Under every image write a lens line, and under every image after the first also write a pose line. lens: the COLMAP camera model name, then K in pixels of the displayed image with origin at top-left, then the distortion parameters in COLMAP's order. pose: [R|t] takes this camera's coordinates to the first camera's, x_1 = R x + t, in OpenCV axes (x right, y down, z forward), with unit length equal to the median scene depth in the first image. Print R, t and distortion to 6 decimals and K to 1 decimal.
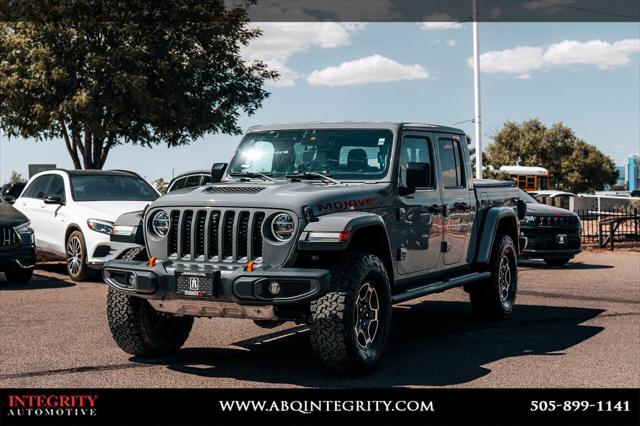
lens RADIAL K [[1096.6, 0, 320.0], [0, 1096.6, 213.0], [0, 0, 1]] dist [-0.034082, 0.149395]
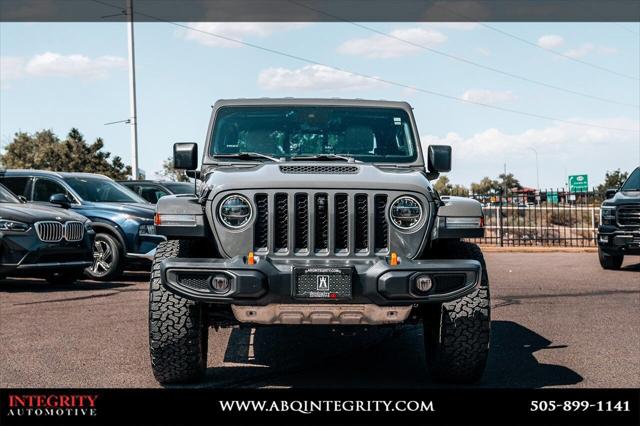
lens RADIAL K [[1096.6, 0, 320.0], [0, 1096.6, 213.0], [0, 0, 1]] dist [-0.034082, 0.149395]
pose [[0.872444, -0.004022, 0.488697, -0.475026], [0.011835, 0.999847, -0.012900, 0.021974], [-0.488571, 0.017039, 0.872358, 0.277181]]
